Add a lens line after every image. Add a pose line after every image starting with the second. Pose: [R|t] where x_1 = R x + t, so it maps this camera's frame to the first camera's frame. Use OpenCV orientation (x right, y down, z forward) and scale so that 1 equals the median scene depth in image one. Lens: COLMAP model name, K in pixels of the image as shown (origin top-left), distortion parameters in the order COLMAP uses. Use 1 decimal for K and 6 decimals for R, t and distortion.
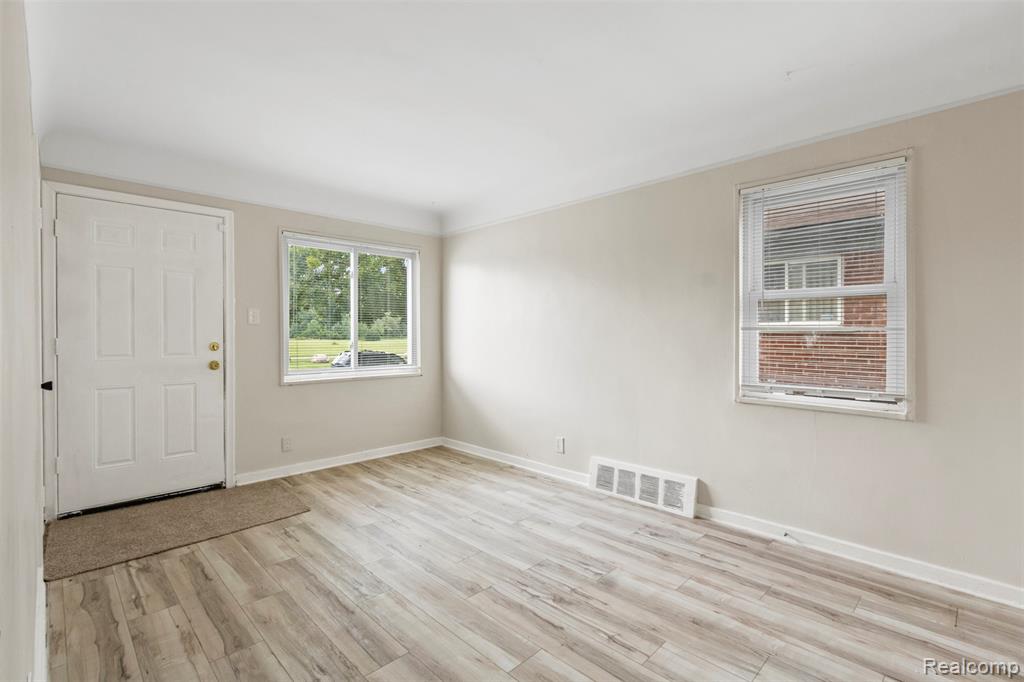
lens RADIAL K [[474.4, 0, 513.1], [0, 474.4, 337.5], [0, 0, 1]] dist [0.002550, 0.000016]
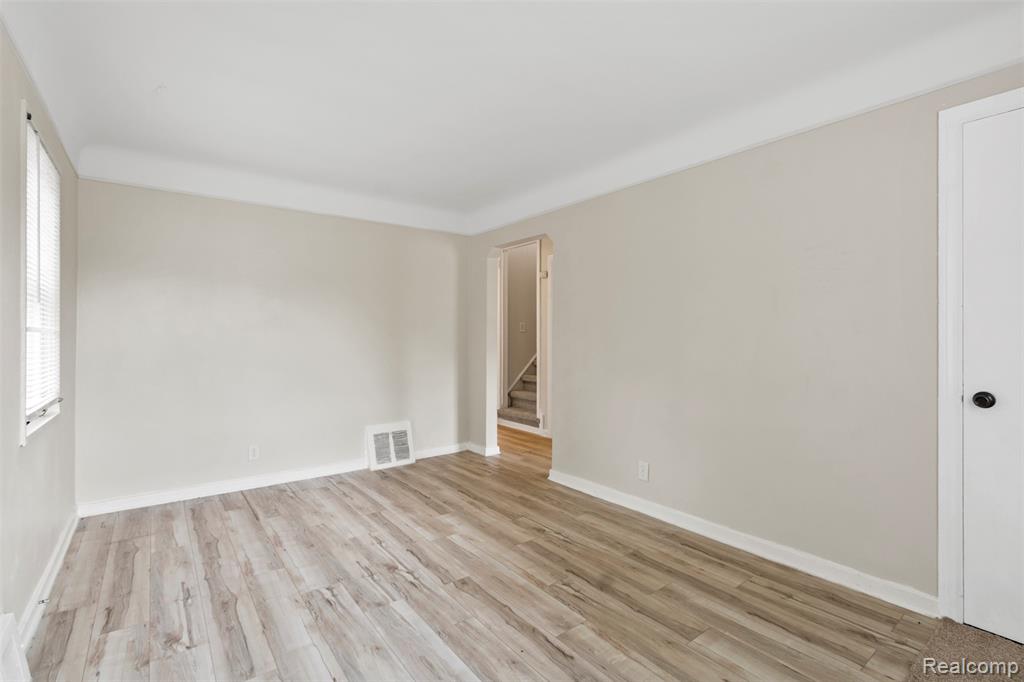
lens RADIAL K [[474.4, 0, 511.2], [0, 474.4, 338.2], [0, 0, 1]] dist [0.002550, 0.000016]
pose [[-0.991926, 0.000886, 0.126813, -0.321578], [0.002358, 0.999932, 0.011461, -0.015270], [-0.126795, 0.011667, -0.991860, 2.014268]]
